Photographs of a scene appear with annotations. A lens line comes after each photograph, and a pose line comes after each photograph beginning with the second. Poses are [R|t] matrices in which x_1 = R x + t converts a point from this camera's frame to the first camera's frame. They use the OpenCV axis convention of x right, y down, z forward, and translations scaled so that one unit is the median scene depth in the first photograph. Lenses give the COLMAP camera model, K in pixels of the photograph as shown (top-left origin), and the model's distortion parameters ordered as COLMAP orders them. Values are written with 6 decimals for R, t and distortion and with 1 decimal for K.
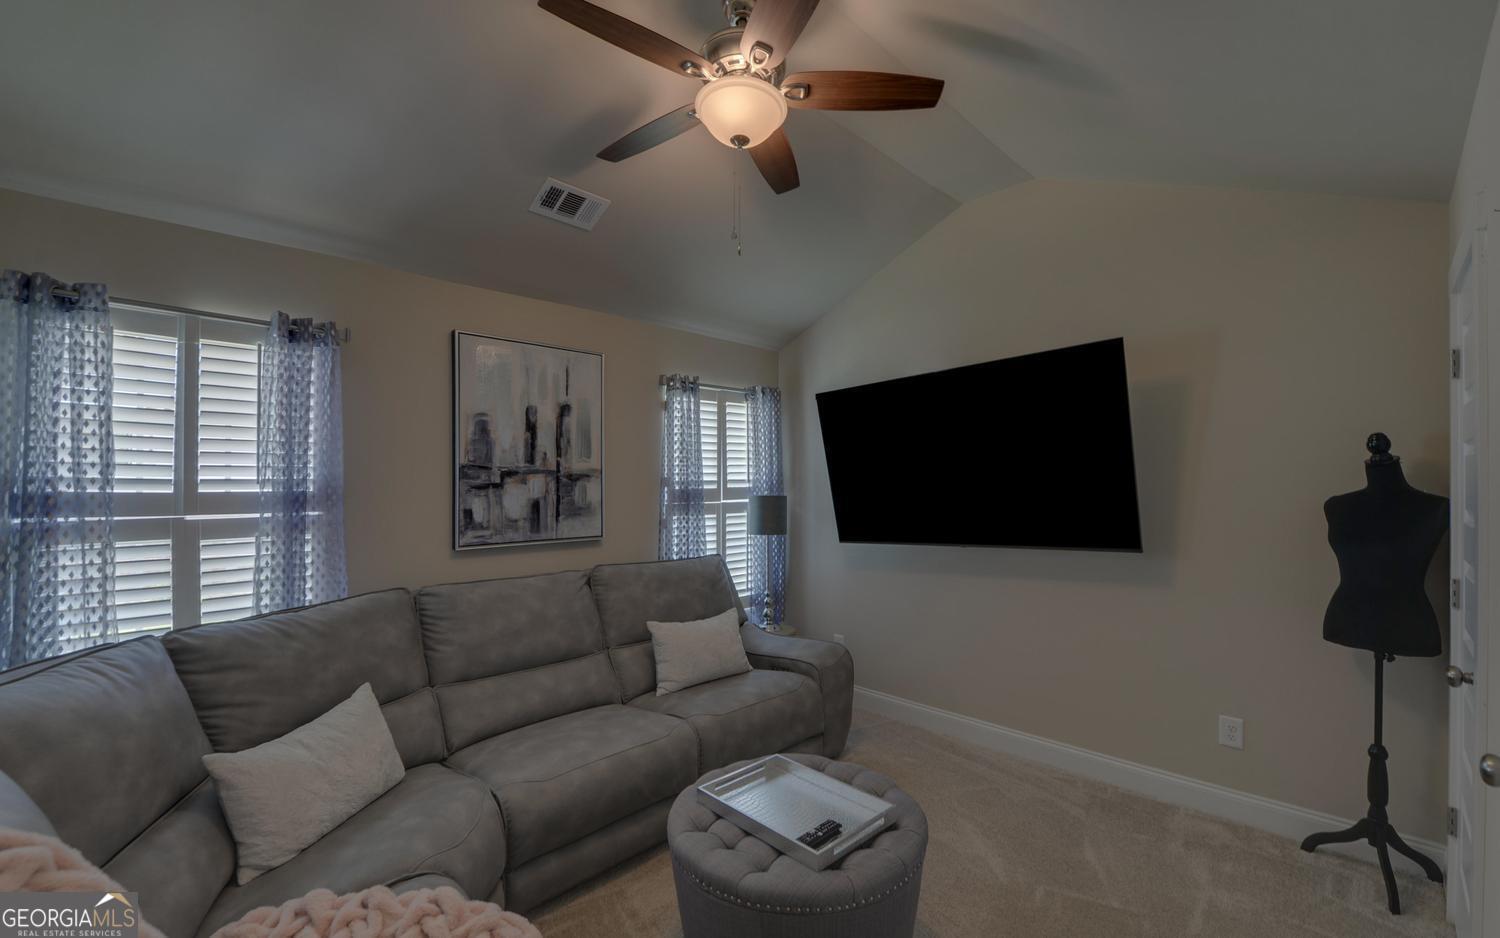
lens RADIAL K [[625.2, 0, 750.0], [0, 625.2, 469.0], [0, 0, 1]] dist [-0.002450, -0.000285]
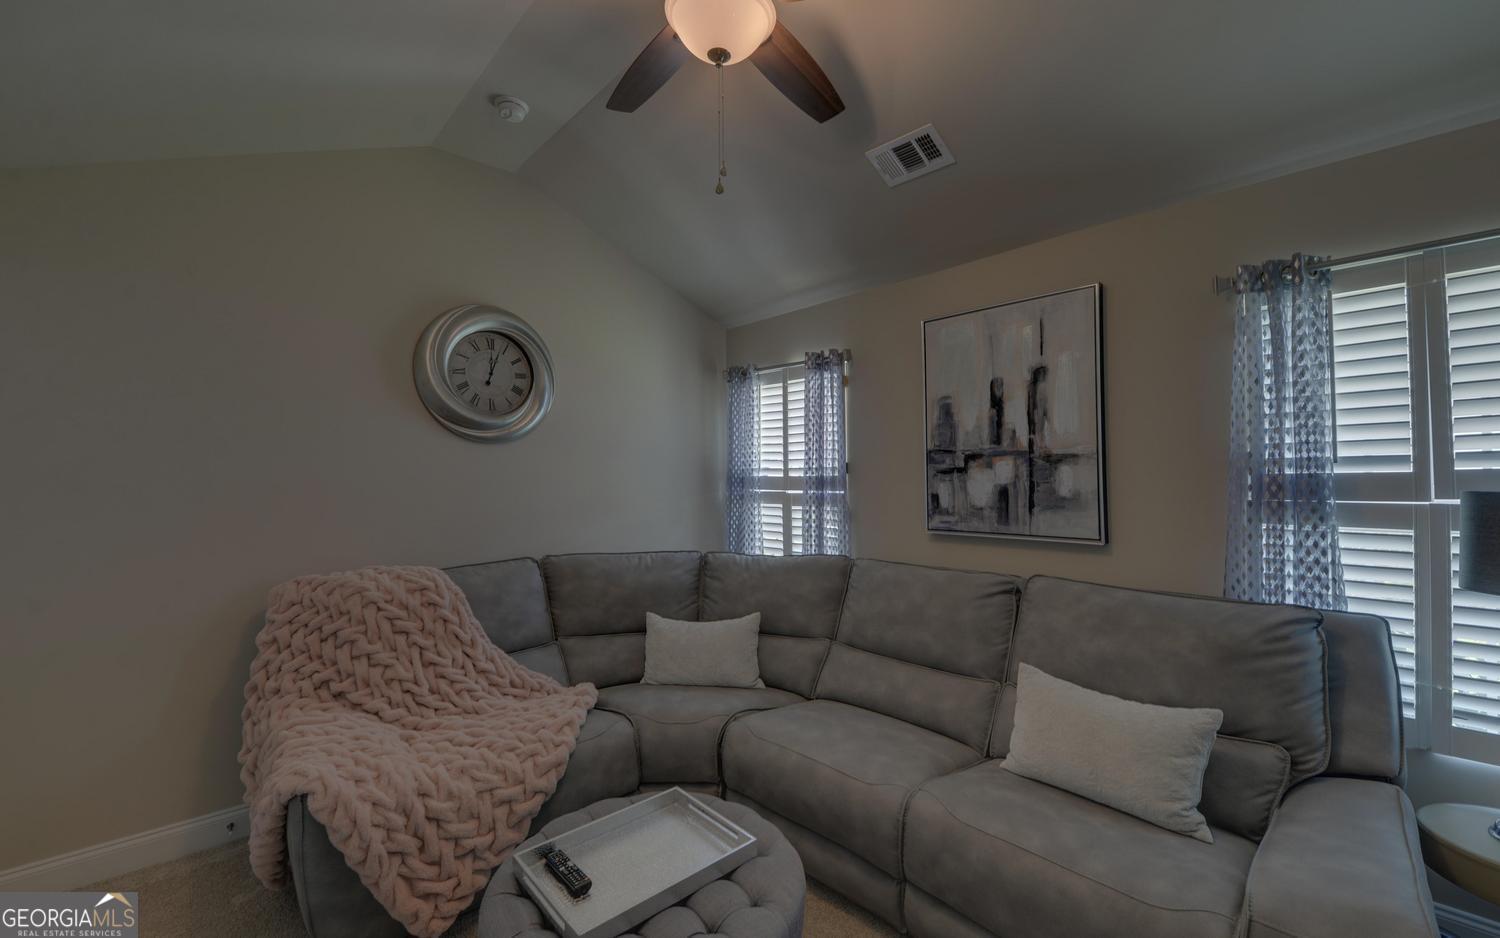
lens RADIAL K [[607.5, 0, 752.9], [0, 607.5, 464.1], [0, 0, 1]] dist [-0.000027, -0.000016]
pose [[-0.011599, -0.018123, -0.999768, 0.515120], [0.028833, 0.999414, -0.018451, 0.025264], [0.999517, -0.029041, -0.011070, 0.694117]]
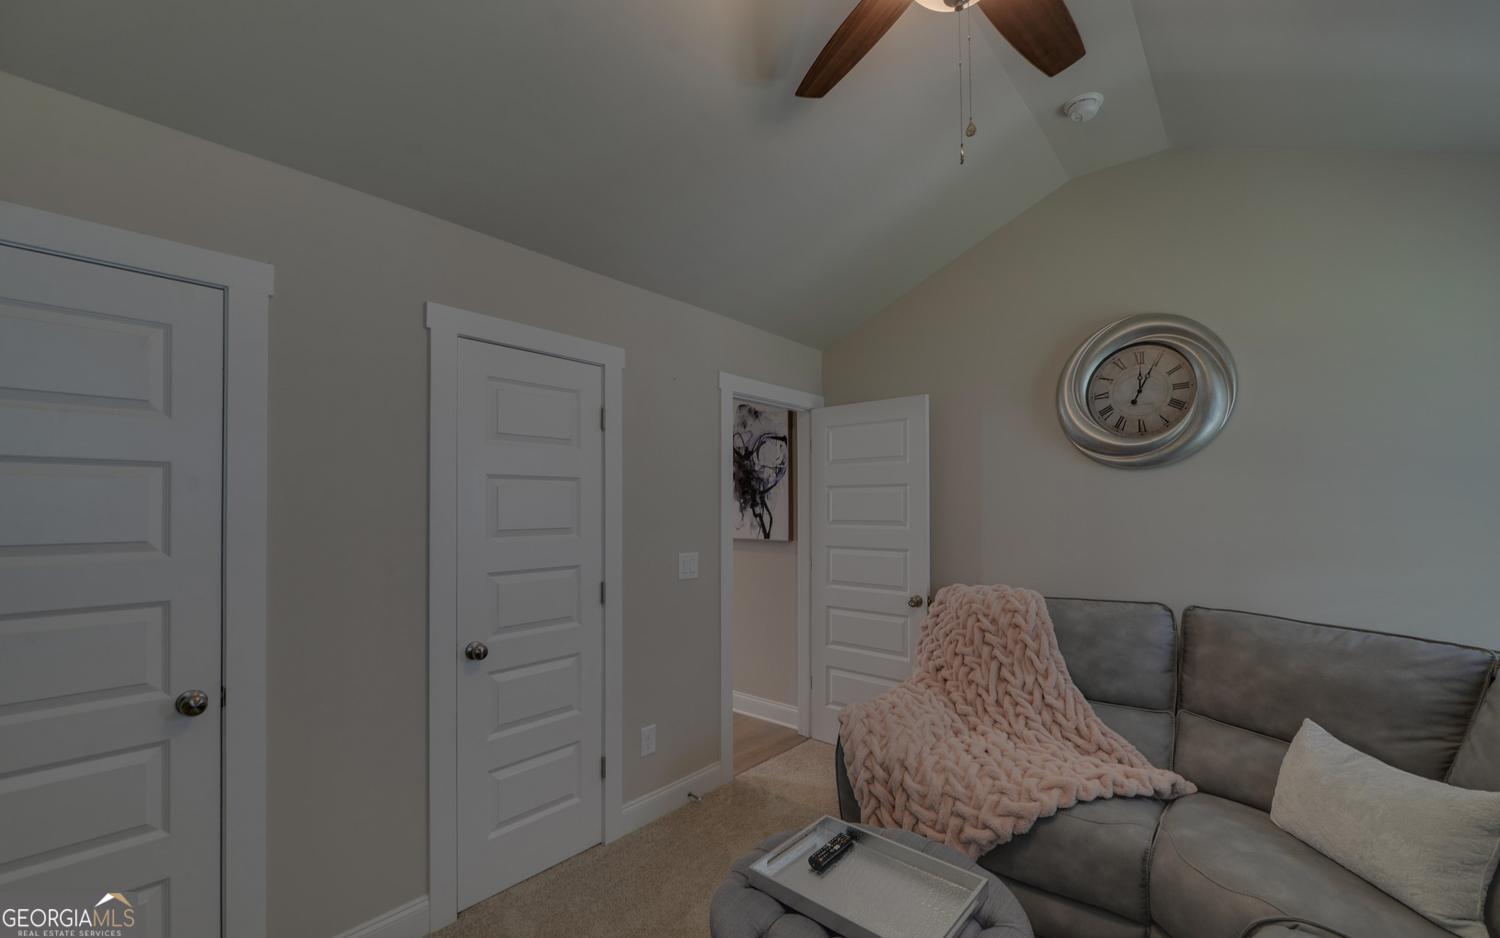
lens RADIAL K [[606.2, 0, 749.0], [0, 606.2, 484.3], [0, 0, 1]] dist [-0.002166, -0.000321]
pose [[-0.994077, 0.003322, -0.108623, 0.183741], [0.009583, 0.998319, -0.057168, 0.027797], [0.108250, -0.057871, -0.992438, 1.077999]]
